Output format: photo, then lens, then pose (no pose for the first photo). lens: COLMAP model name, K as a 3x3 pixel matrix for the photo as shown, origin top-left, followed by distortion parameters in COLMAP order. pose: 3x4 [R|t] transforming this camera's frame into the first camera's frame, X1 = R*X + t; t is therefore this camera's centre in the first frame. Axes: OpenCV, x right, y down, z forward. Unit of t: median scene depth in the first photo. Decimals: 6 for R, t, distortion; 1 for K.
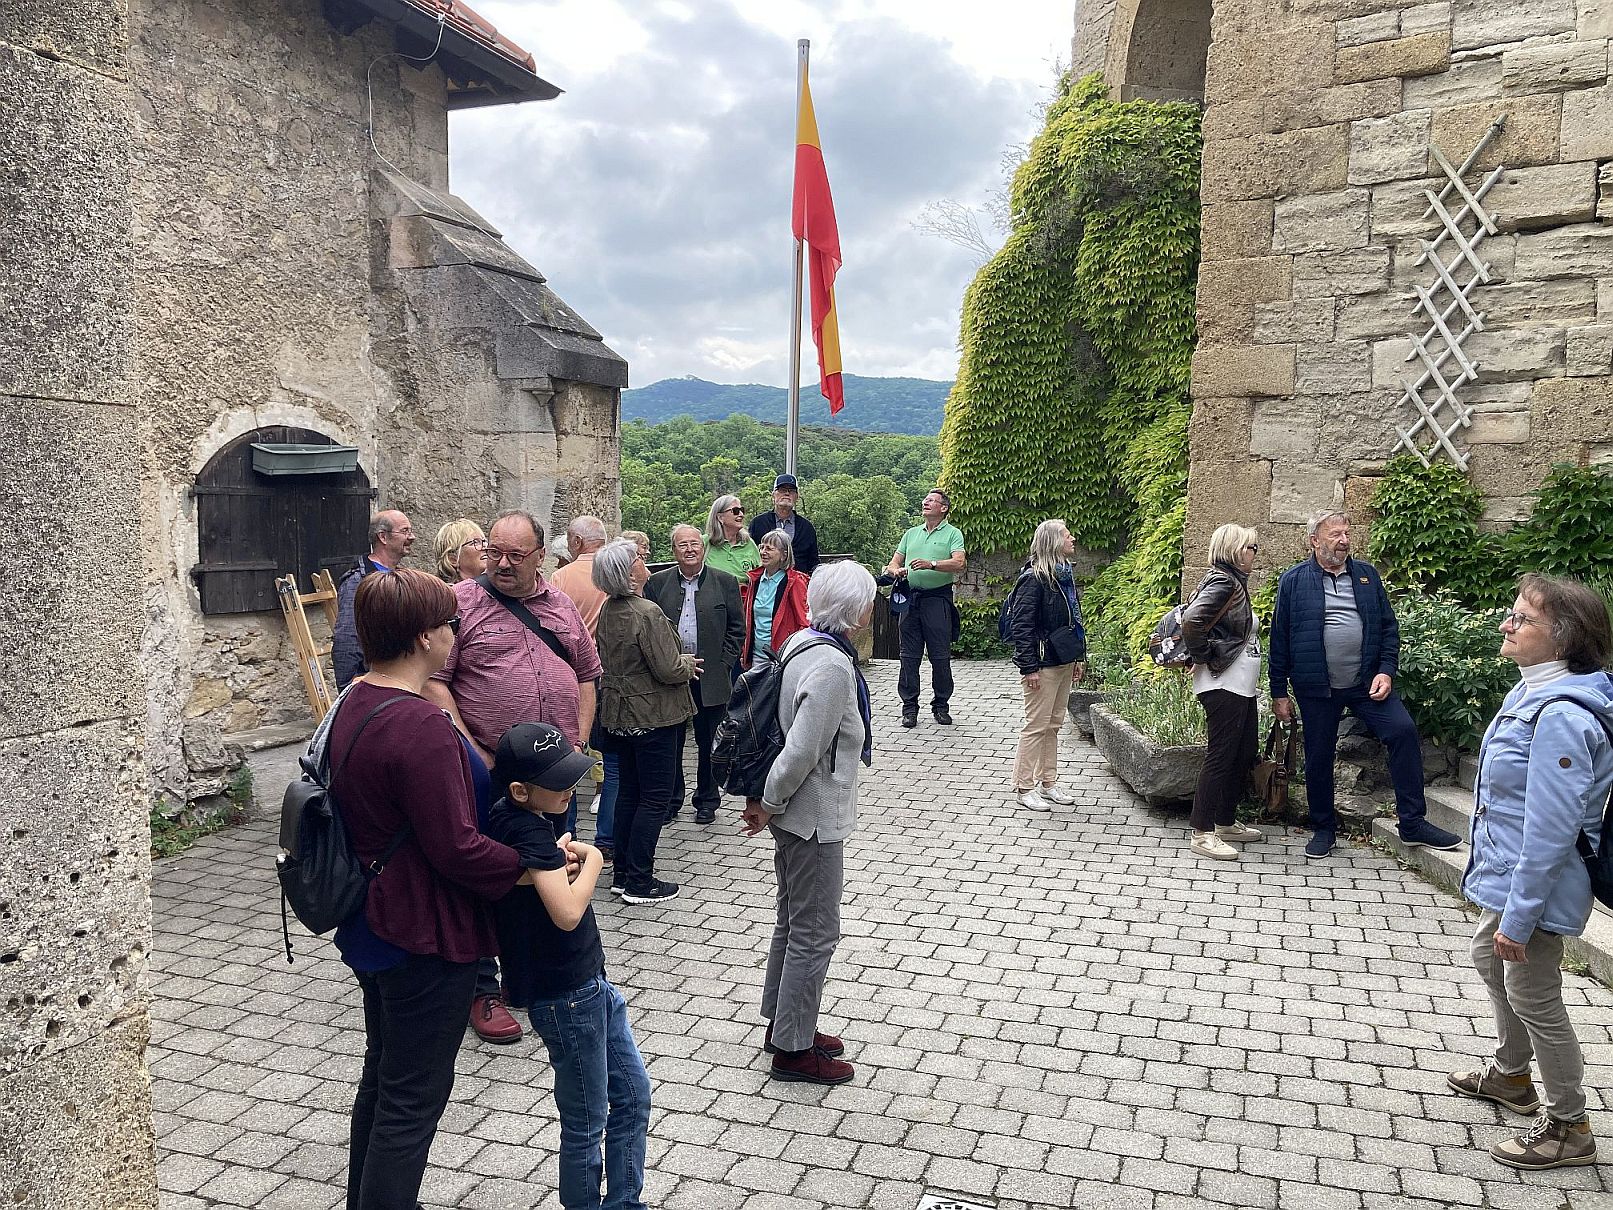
lens RADIAL K [[1329.3, 0, 806.5], [0, 1329.3, 605.0], [0, 0, 1]] dist [-0.020199, 0.065642]
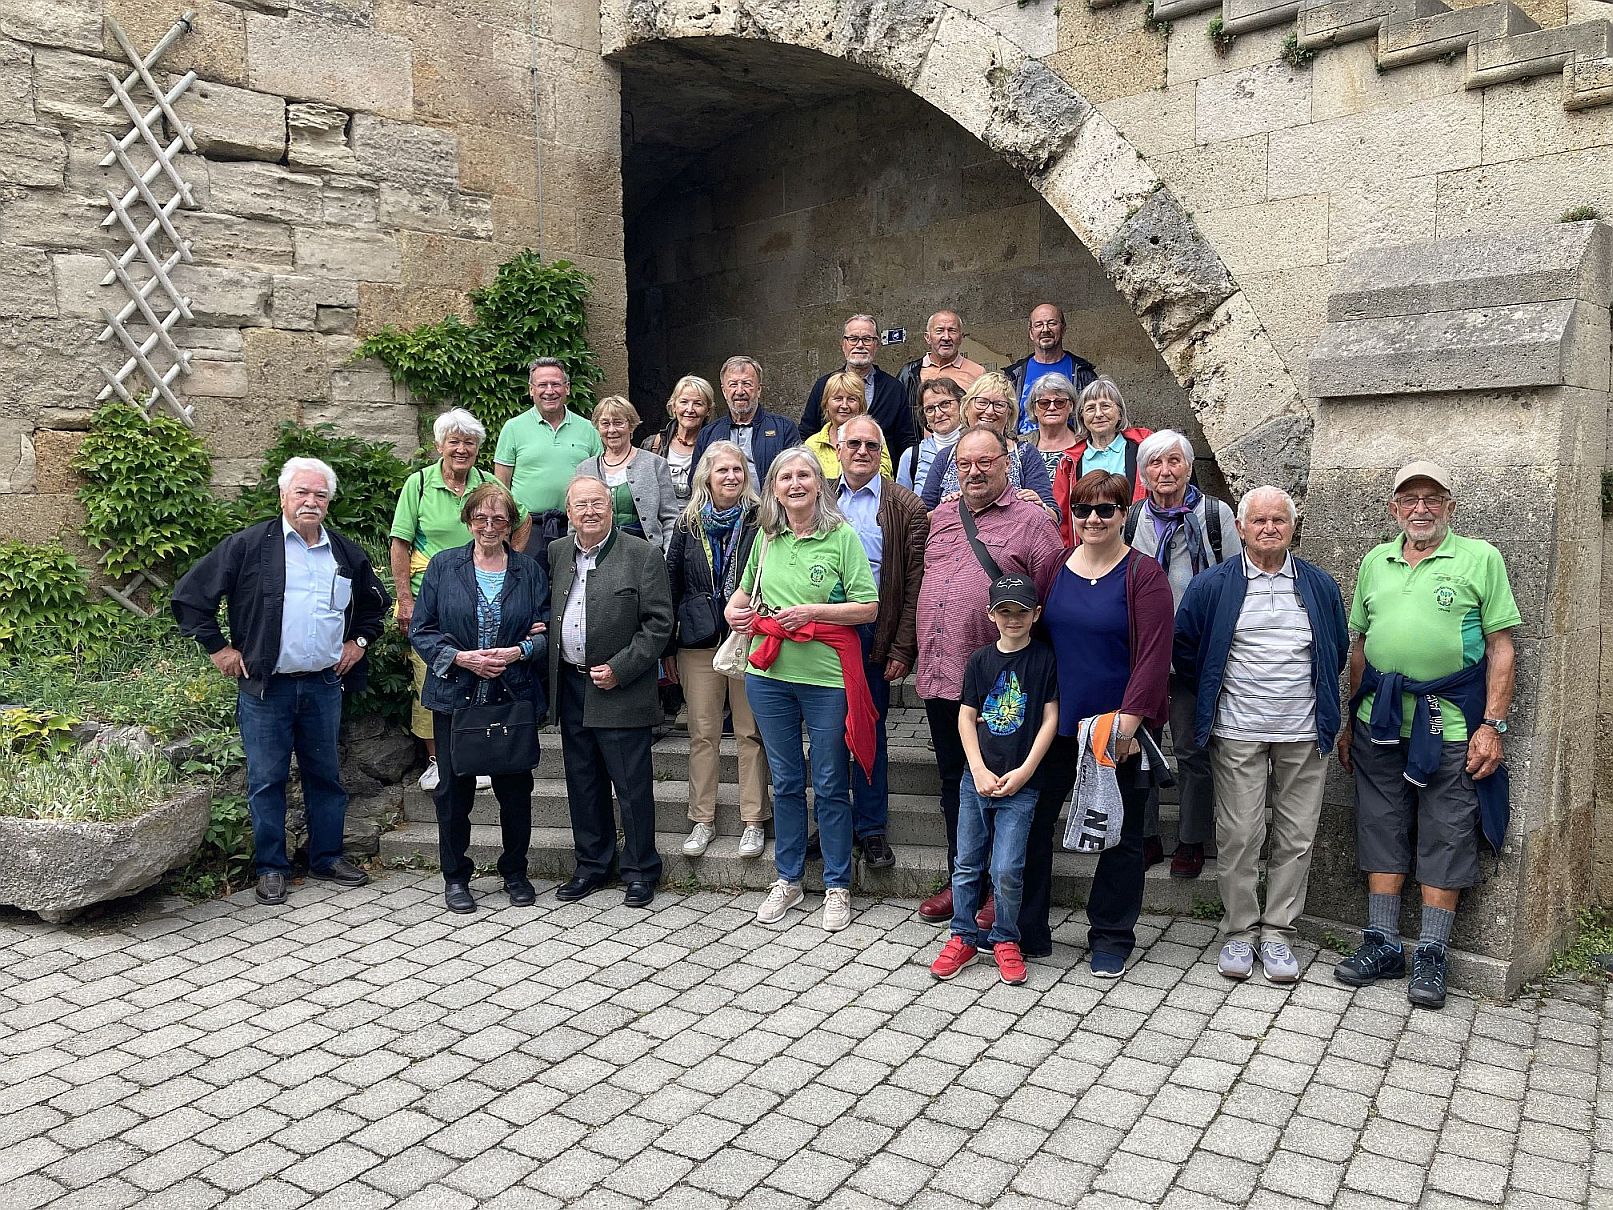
lens RADIAL K [[1303.3, 0, 806.5], [0, 1303.3, 605.0], [0, 0, 1]] dist [-0.002119, -0.016587]
pose [[0.205390, -0.088284, 0.974690, -0.238413], [0.087004, 0.993627, 0.071666, -0.013904], [-0.974805, 0.070082, 0.211762, 0.452192]]
